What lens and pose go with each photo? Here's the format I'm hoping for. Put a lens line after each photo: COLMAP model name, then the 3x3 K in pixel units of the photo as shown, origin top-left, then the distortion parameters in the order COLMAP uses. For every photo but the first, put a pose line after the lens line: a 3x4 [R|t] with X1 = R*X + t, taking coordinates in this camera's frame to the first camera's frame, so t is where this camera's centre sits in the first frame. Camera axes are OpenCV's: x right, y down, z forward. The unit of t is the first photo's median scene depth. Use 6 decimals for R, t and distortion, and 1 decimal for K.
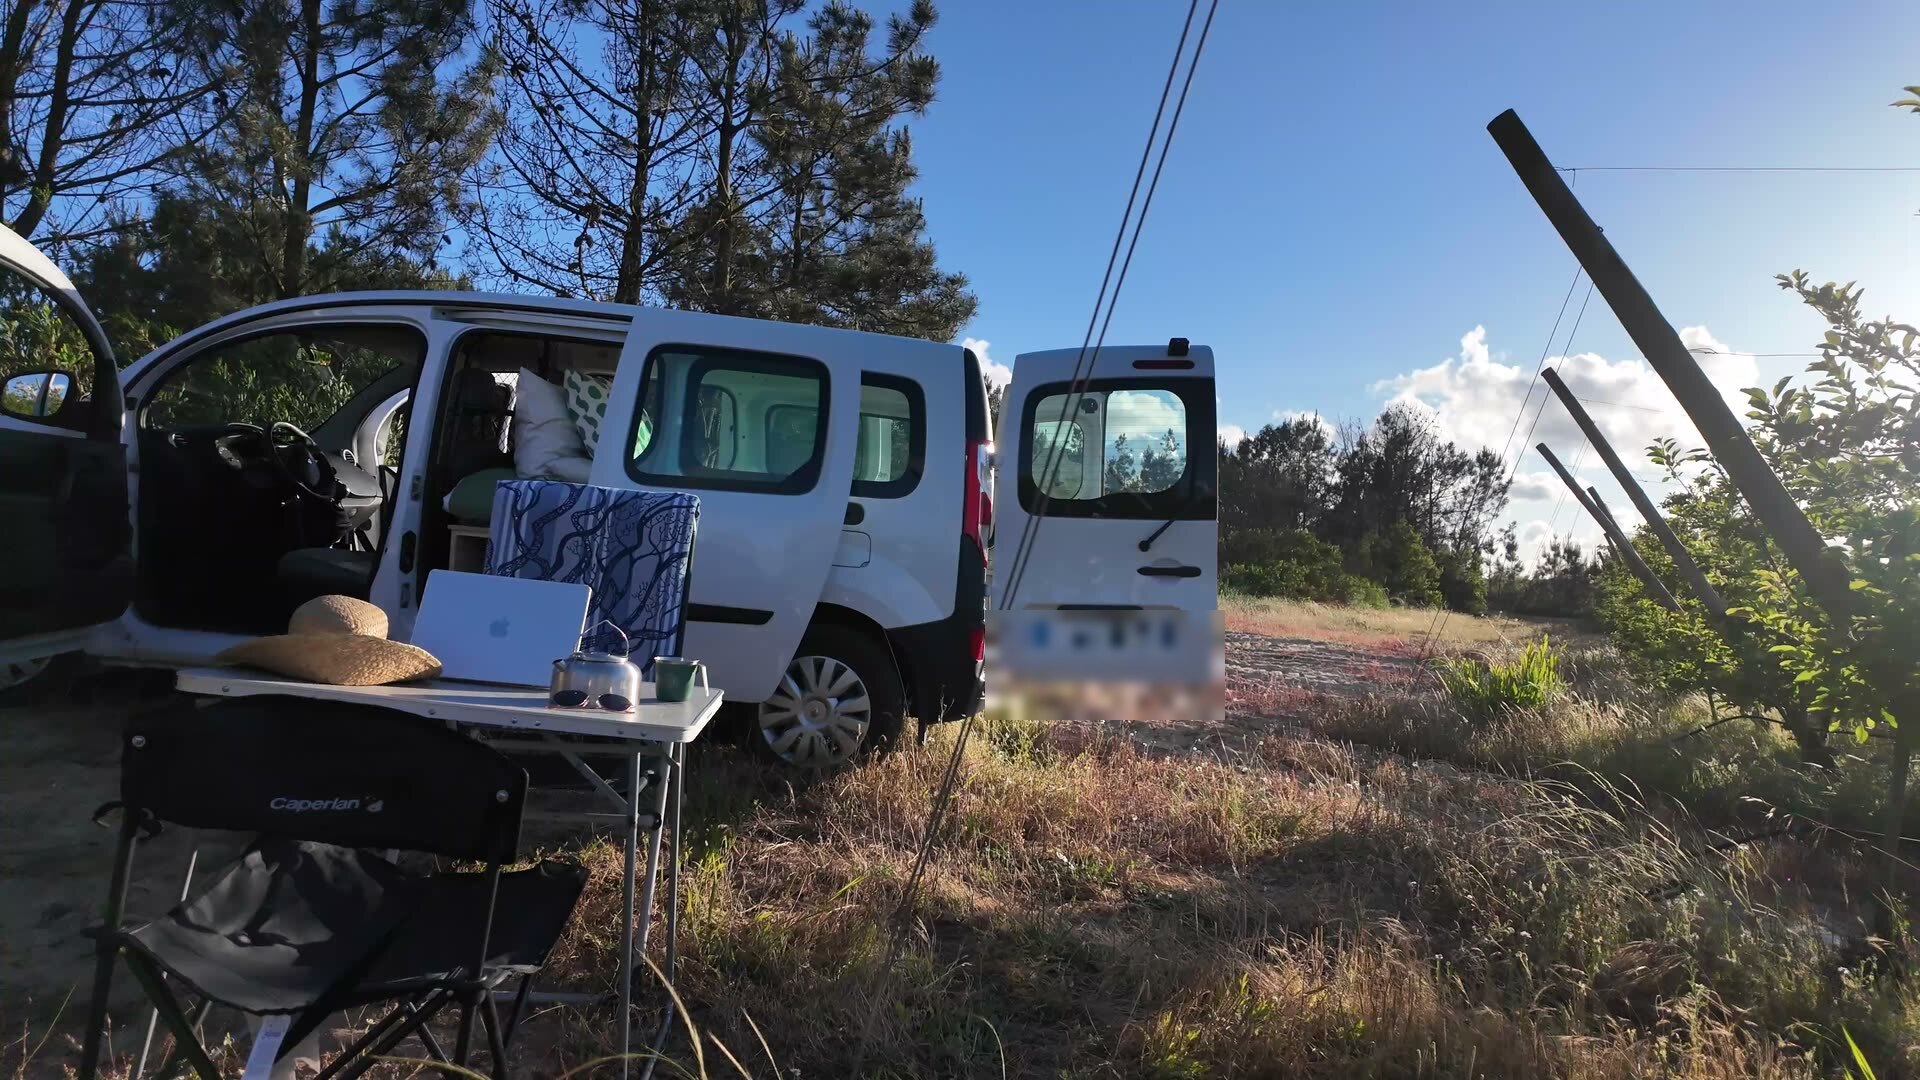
lens RADIAL K [[1116.3, 0, 959.5], [0, 1116.3, 534.1], [0, 0, 1]] dist [0.070049, -0.075136]
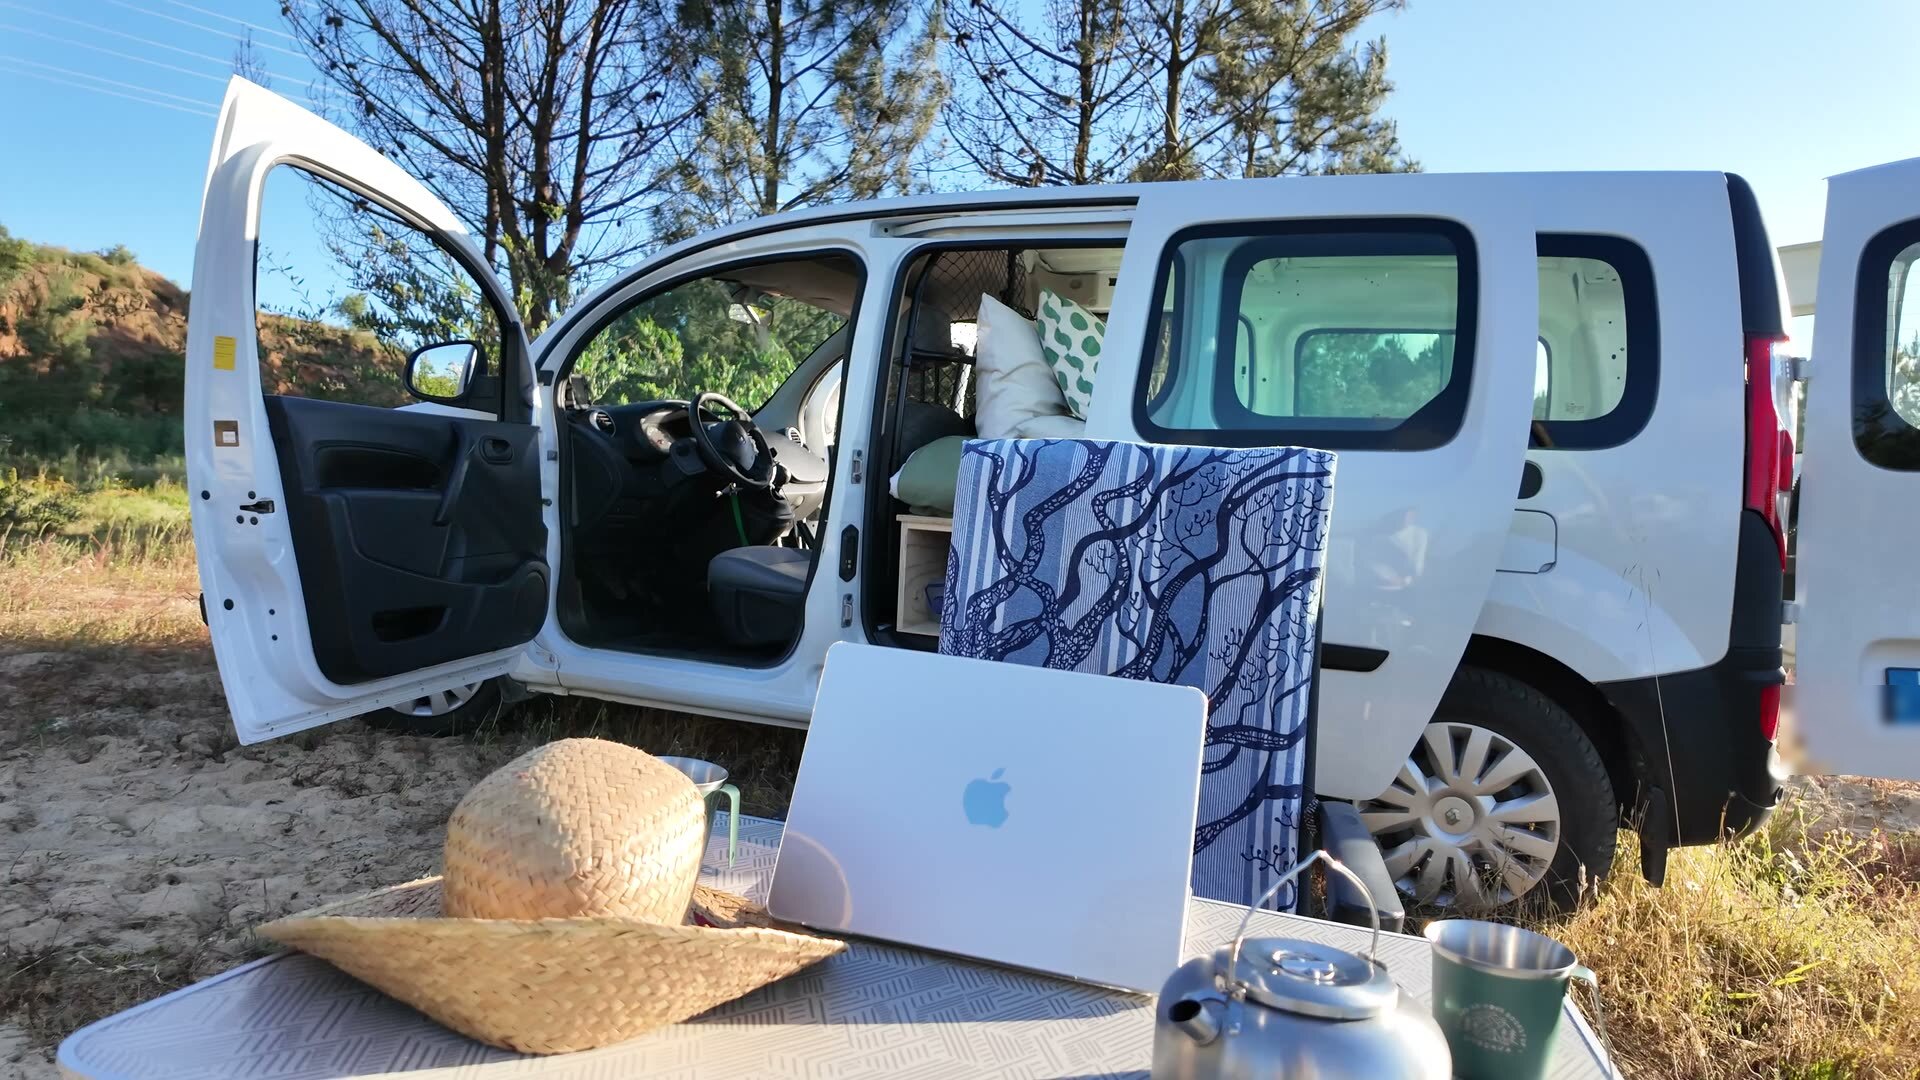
lens RADIAL K [[1116.3, 0, 959.5], [0, 1116.3, 534.1], [0, 0, 1]] dist [0.070049, -0.075136]
pose [[0.928169, -0.015415, -0.371839, -0.141687], [0.023278, 0.999590, 0.016666, -0.007206], [0.371430, -0.024124, 0.928147, 0.334009]]
